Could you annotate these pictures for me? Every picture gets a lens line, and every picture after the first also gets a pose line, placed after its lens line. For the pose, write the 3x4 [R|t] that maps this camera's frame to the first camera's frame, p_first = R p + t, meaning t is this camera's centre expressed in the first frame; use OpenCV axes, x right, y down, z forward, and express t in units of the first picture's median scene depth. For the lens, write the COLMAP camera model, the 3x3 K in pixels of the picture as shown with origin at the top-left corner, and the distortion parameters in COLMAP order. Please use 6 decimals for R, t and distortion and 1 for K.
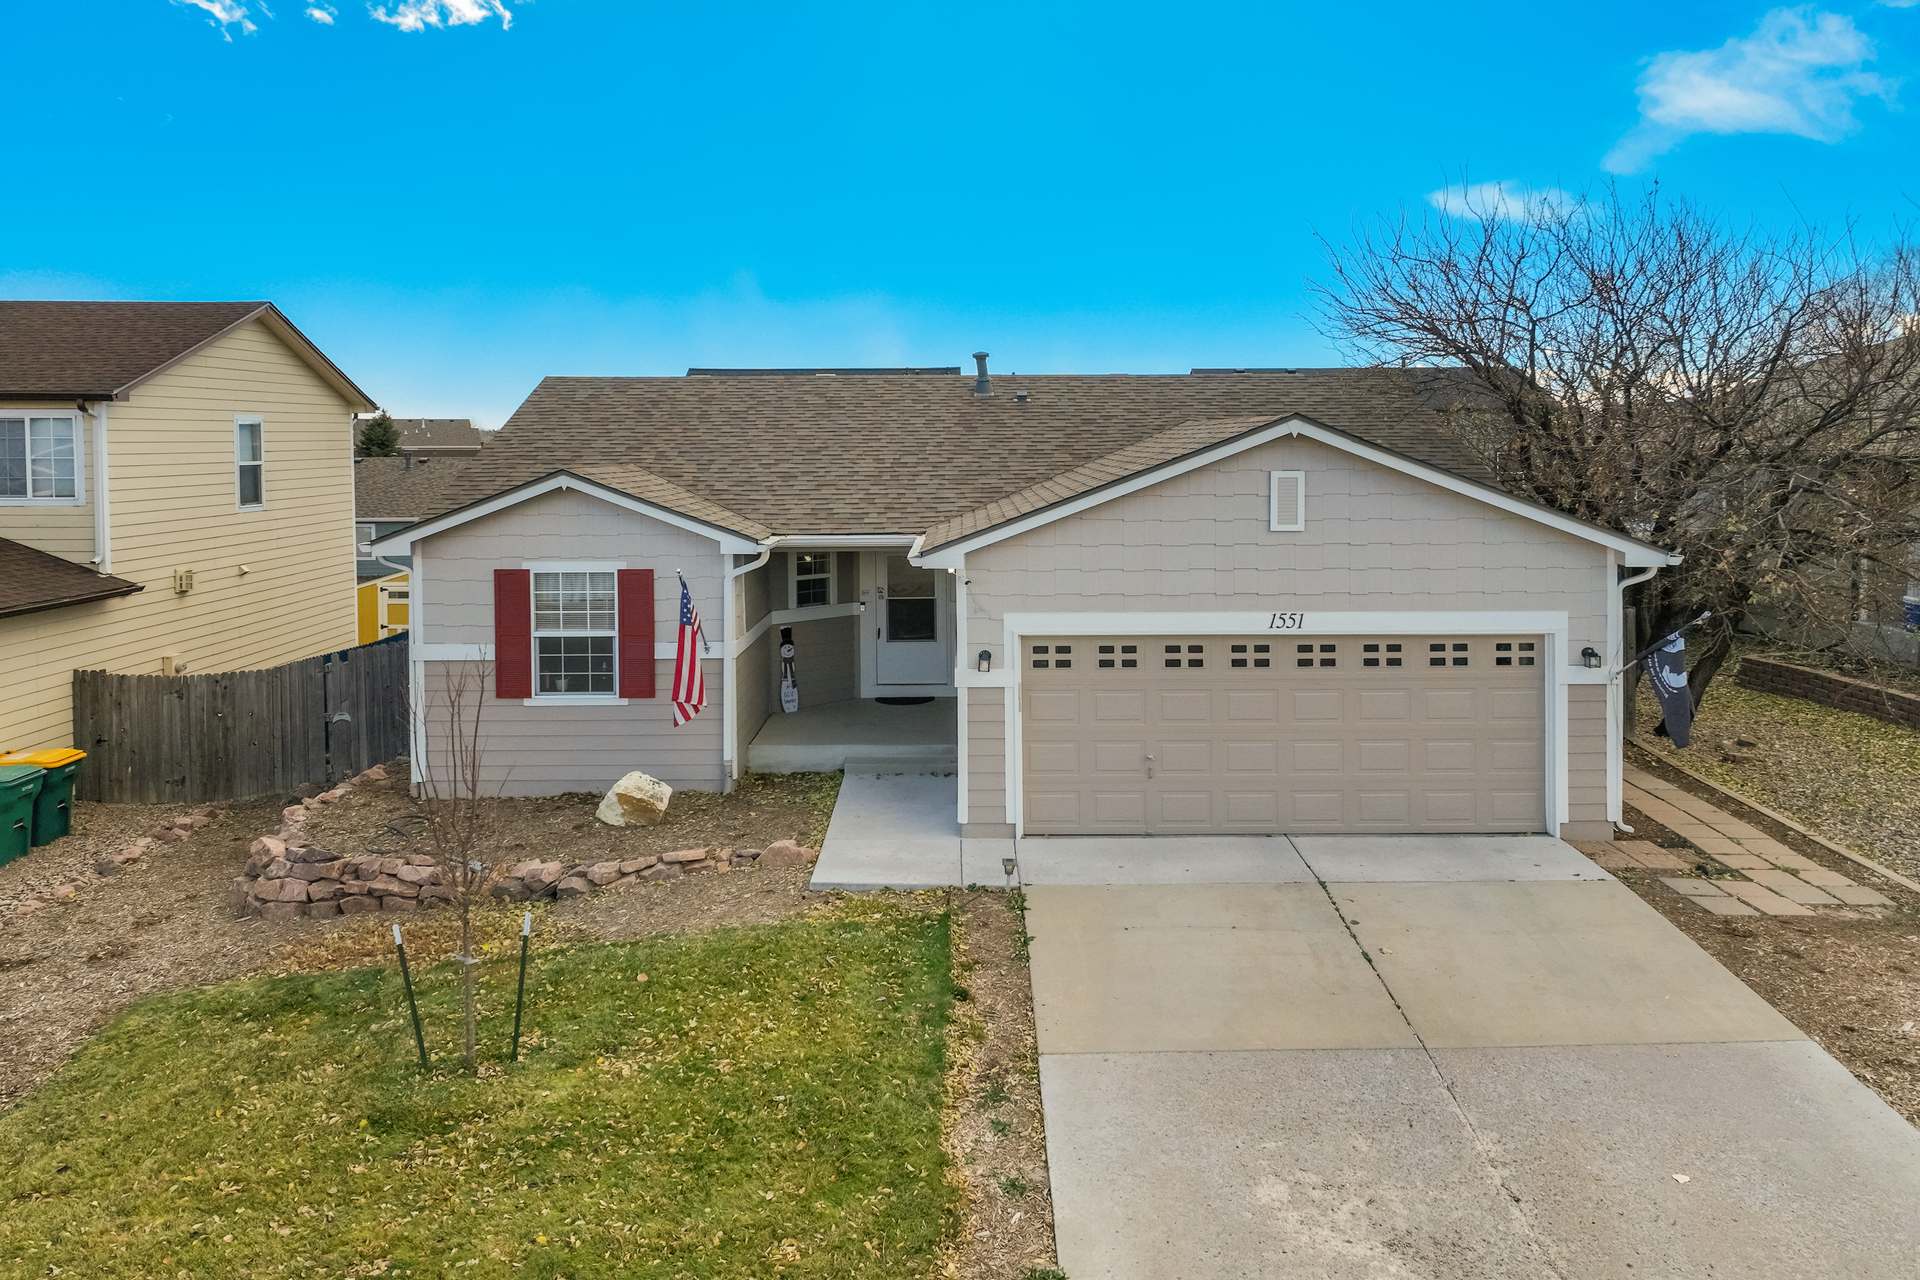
lens RADIAL K [[1410.4, 0, 962.6], [0, 1410.4, 503.7], [0, 0, 1]] dist [0.003869, 0.006220]
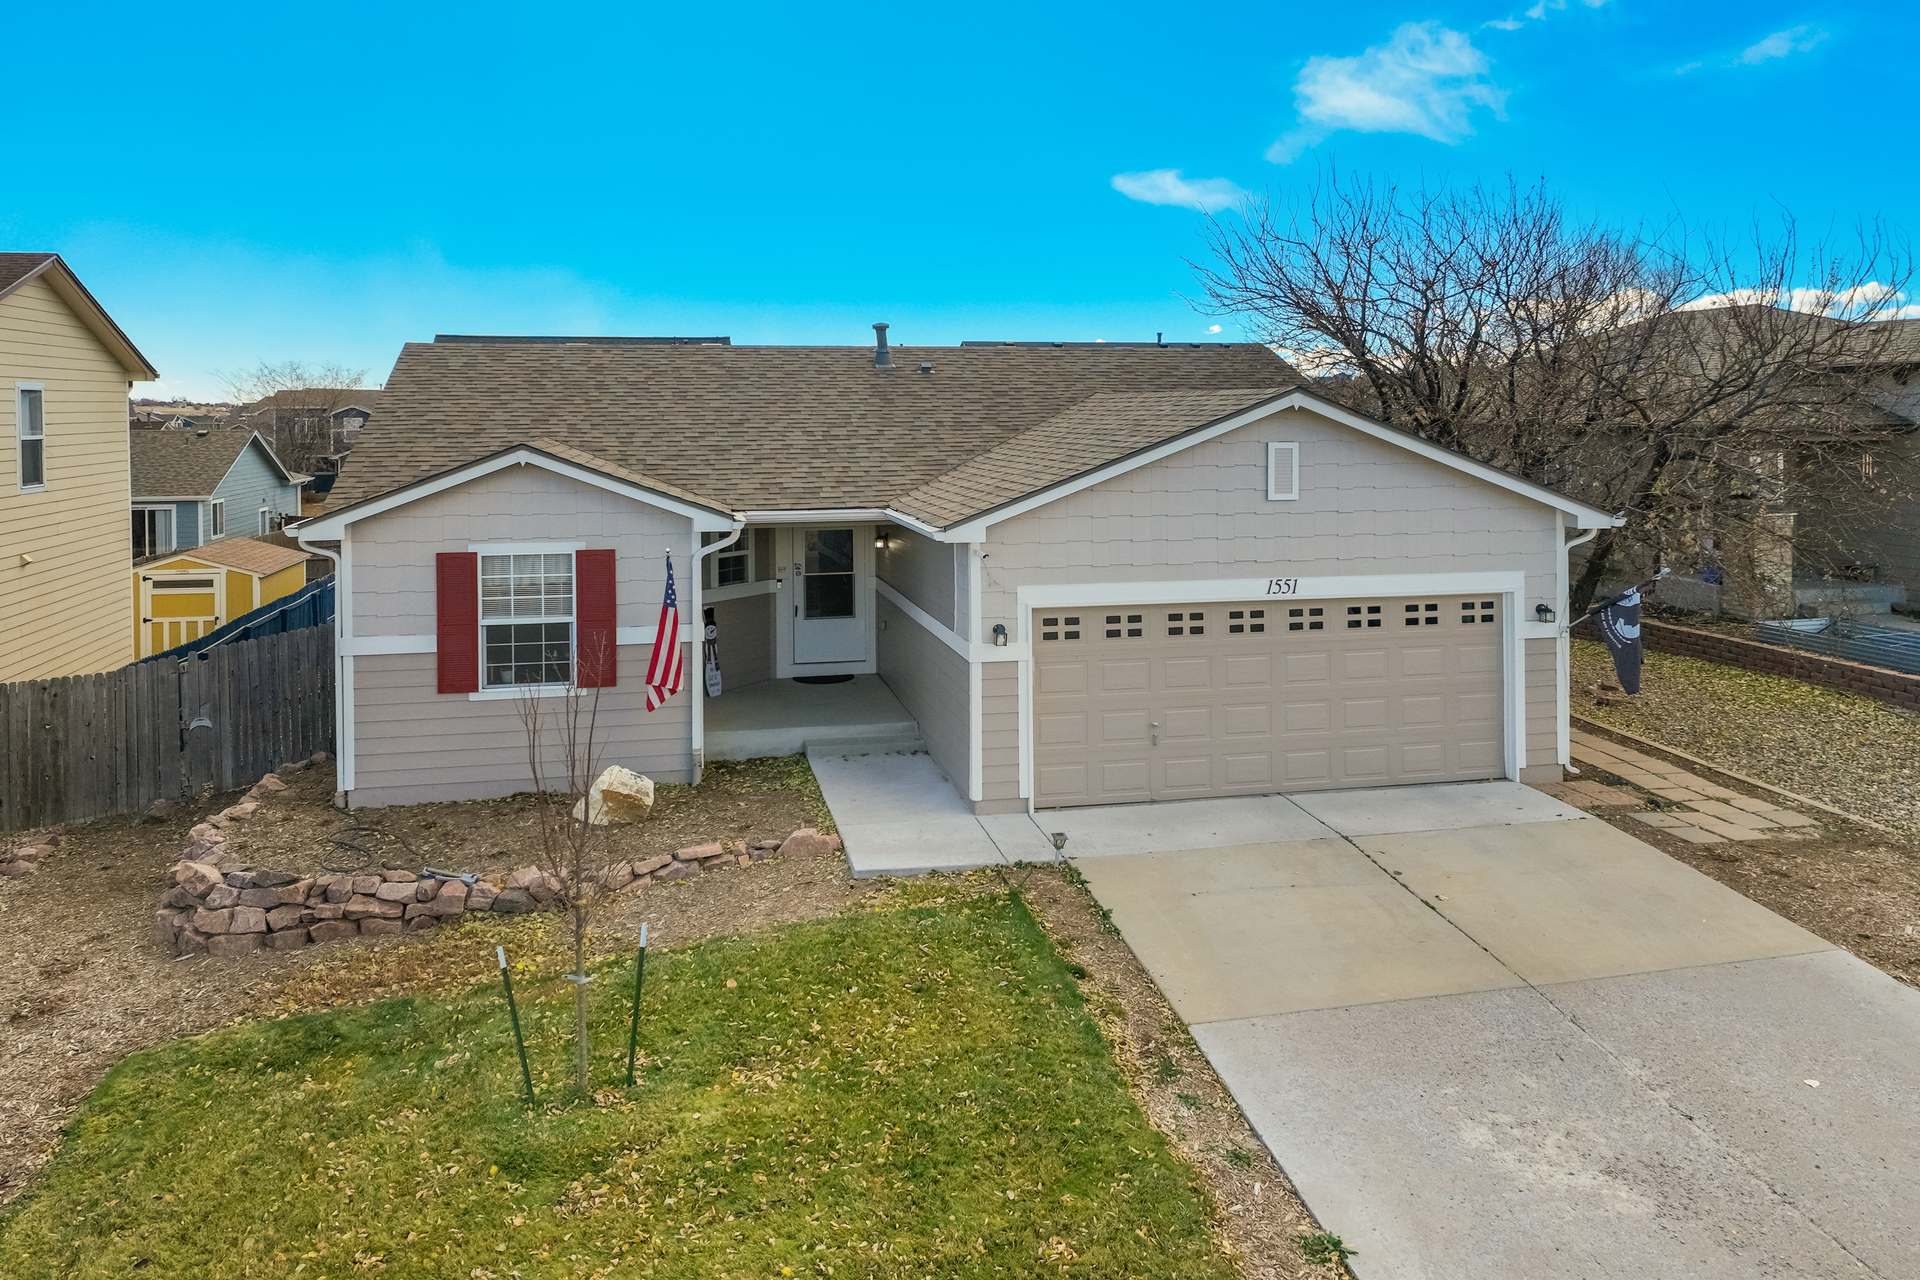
lens RADIAL K [[1416.2, 0, 961.6], [0, 1416.2, 446.7], [0, 0, 1]] dist [0.002239, 0.005941]
pose [[0.976762, -0.004167, 0.214288, -0.225090], [0.008535, 0.999774, -0.019466, -0.001738], [-0.214159, 0.020843, 0.976577, 0.030316]]
